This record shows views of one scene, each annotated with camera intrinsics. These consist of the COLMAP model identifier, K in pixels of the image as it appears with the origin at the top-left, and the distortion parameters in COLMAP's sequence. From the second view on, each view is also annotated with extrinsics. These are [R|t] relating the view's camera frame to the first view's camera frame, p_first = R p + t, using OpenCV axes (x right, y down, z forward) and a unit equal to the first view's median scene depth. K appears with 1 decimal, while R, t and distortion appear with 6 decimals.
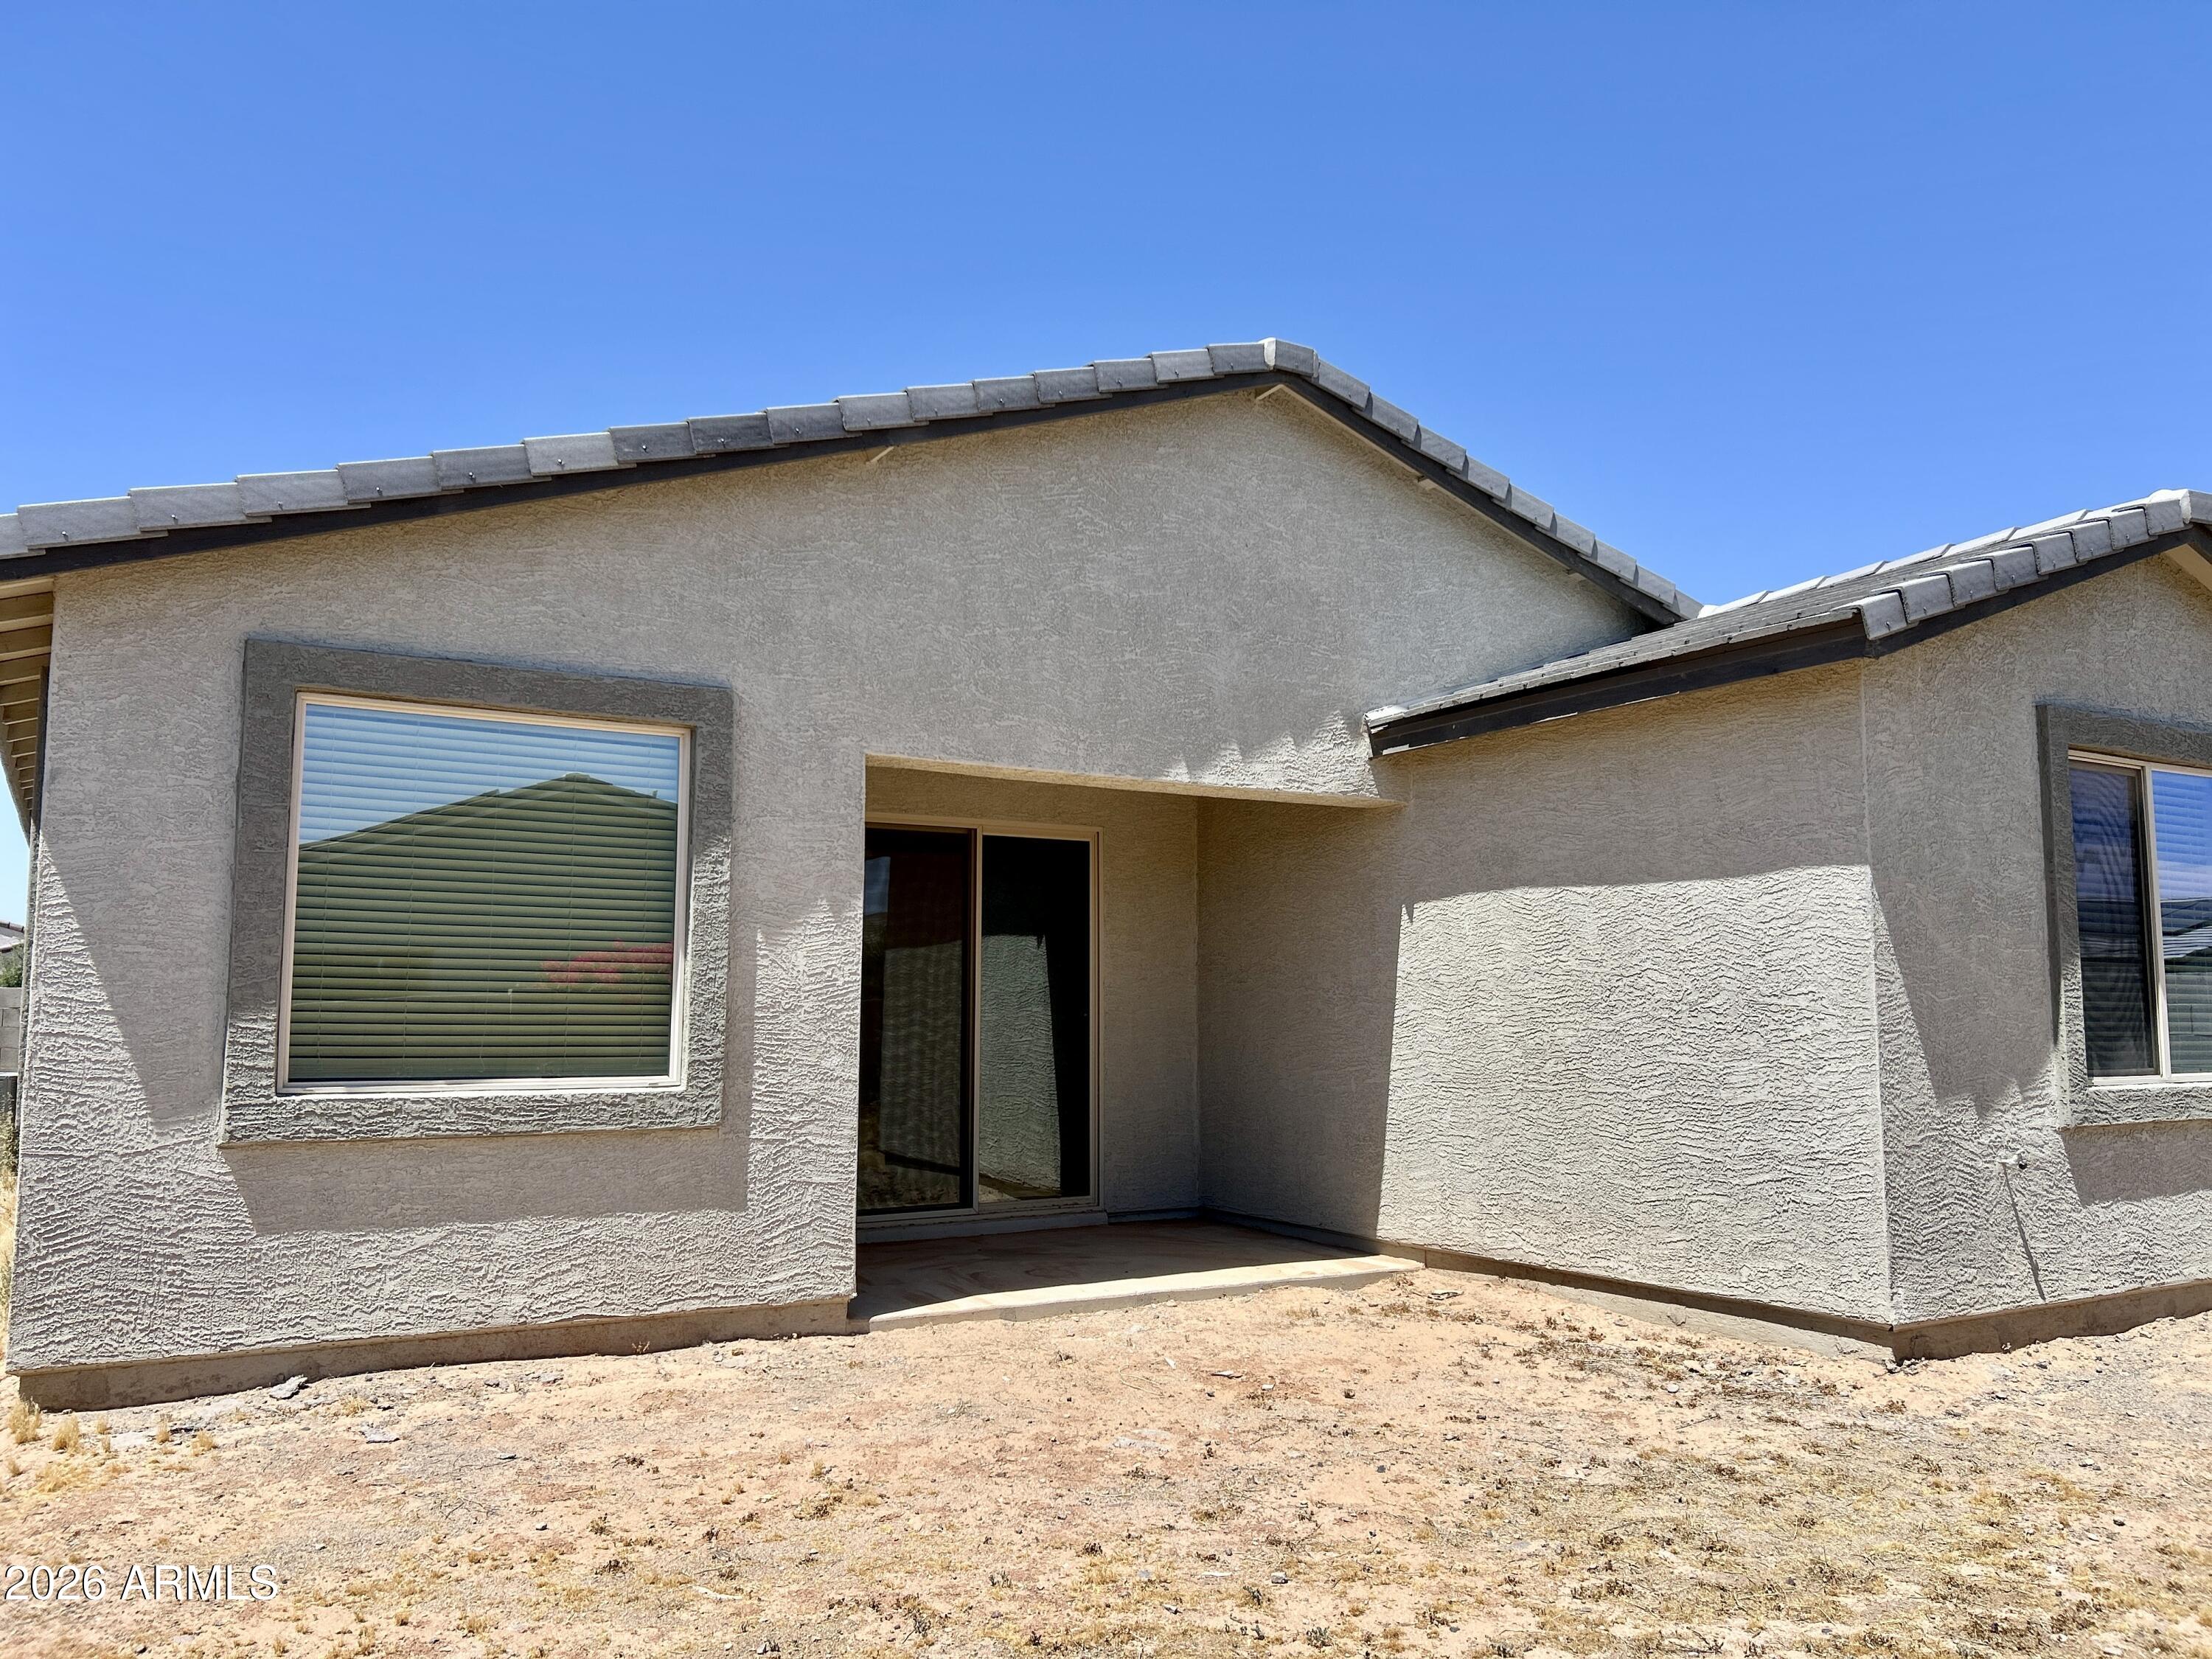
lens RADIAL K [[1653.2, 0, 1083.8], [0, 1653.2, 830.7], [0, 0, 1]] dist [0.045236, -0.042150]
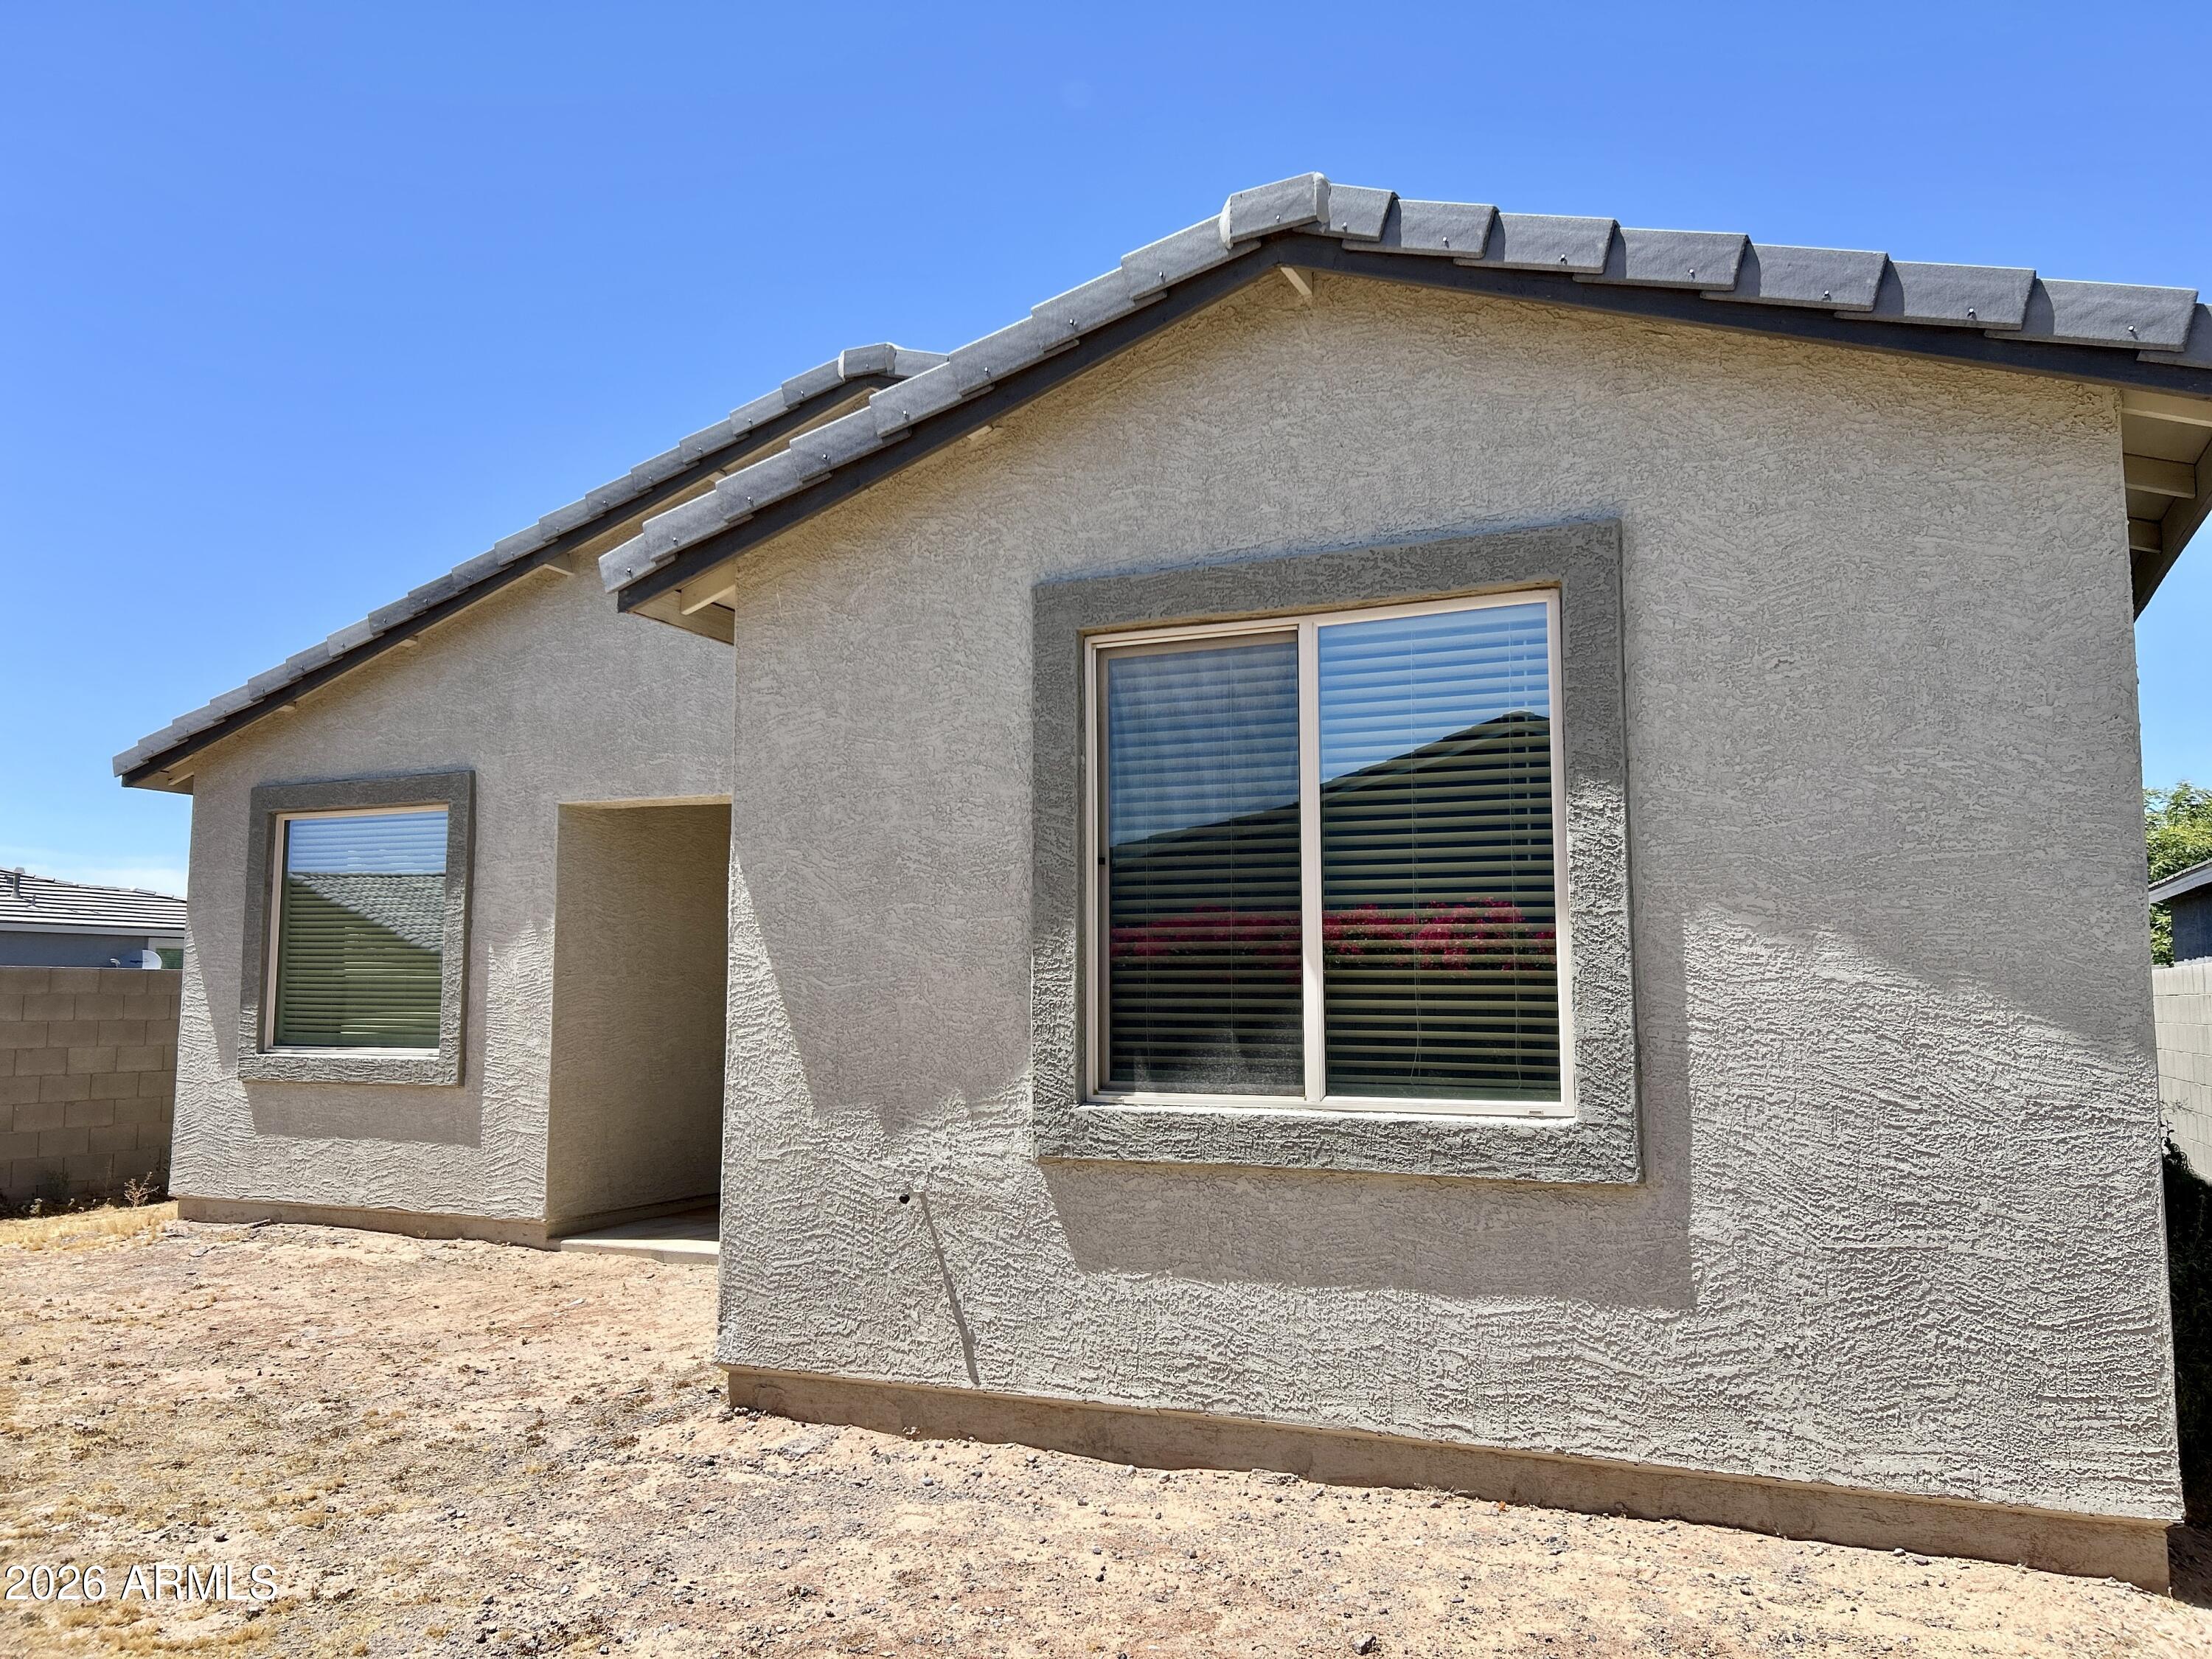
lens RADIAL K [[1653.2, 0, 1093.0], [0, 1653.2, 822.1], [0, 0, 1]] dist [0.045236, -0.042150]
pose [[0.577846, -0.088761, -0.811305, 1.226826], [0.092029, 0.994815, -0.043291, 0.065748], [0.810941, -0.049648, 0.583018, 0.615503]]
